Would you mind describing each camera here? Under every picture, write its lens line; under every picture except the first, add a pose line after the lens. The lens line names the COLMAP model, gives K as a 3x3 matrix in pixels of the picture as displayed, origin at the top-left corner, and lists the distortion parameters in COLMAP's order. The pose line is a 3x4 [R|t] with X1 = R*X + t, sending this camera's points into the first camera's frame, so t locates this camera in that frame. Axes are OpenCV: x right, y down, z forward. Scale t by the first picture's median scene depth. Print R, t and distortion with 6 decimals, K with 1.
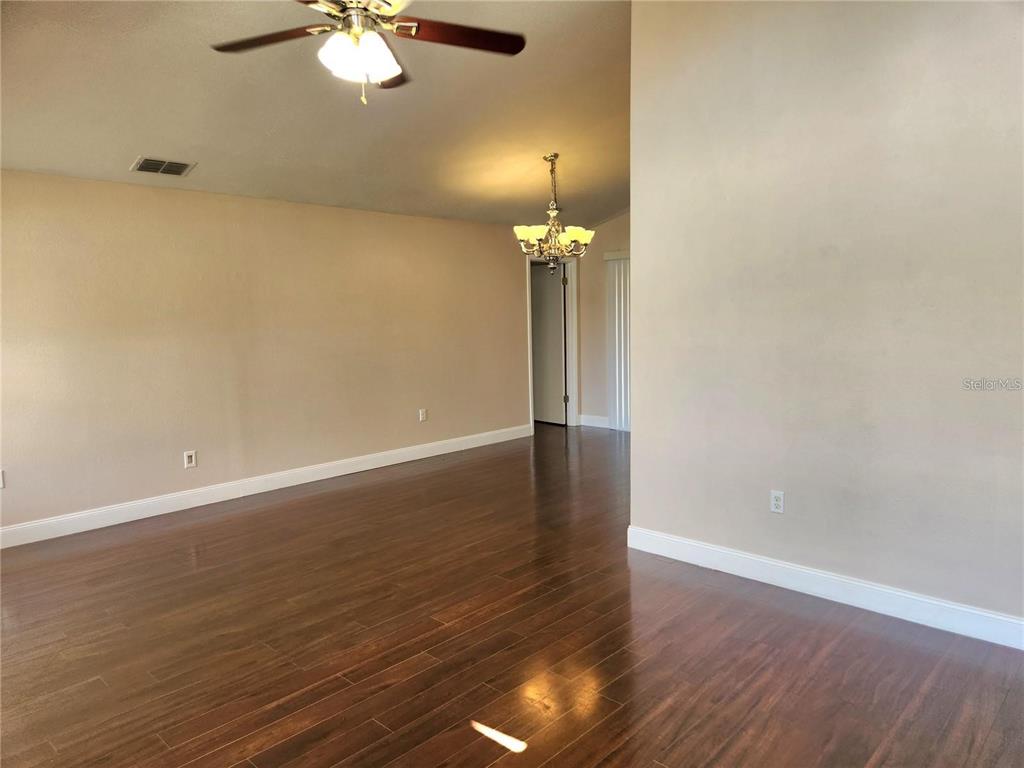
lens RADIAL K [[685.3, 0, 516.2], [0, 685.3, 402.6], [0, 0, 1]] dist [0.079847, -0.062932]
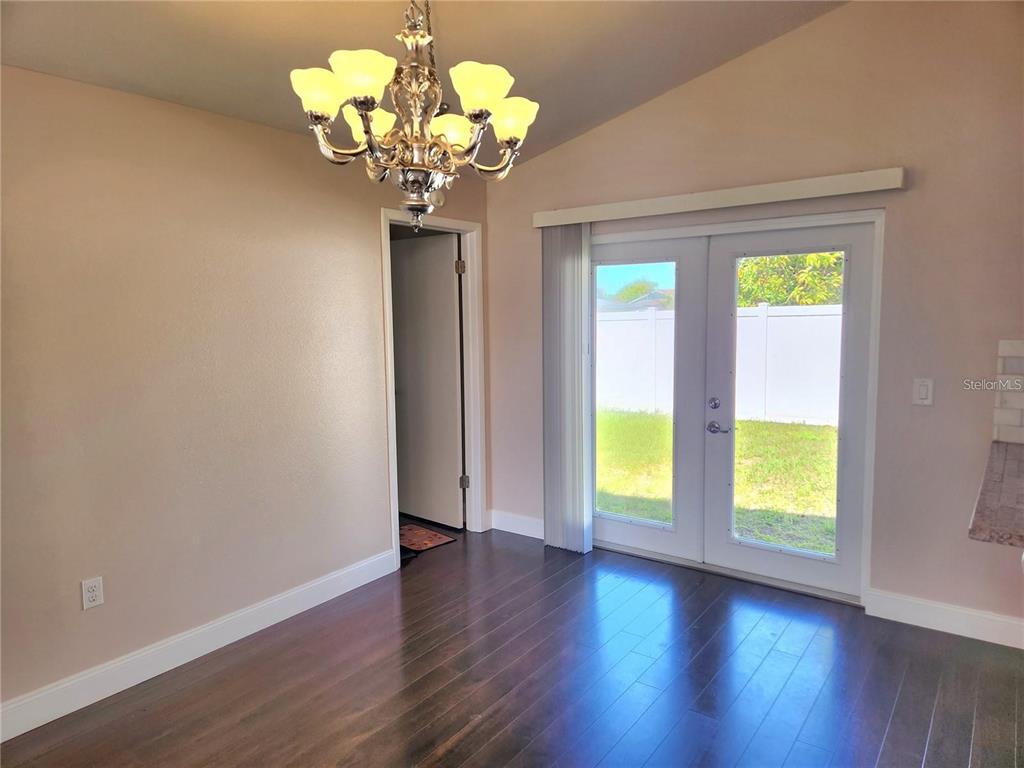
lens RADIAL K [[685.3, 0, 516.2], [0, 685.3, 402.6], [0, 0, 1]] dist [0.079847, -0.062932]
pose [[0.989886, -0.006595, 0.141714, 0.054229], [0.006312, 0.999977, 0.002447, -0.103630], [-0.141727, -0.001528, 0.989905, 0.670648]]
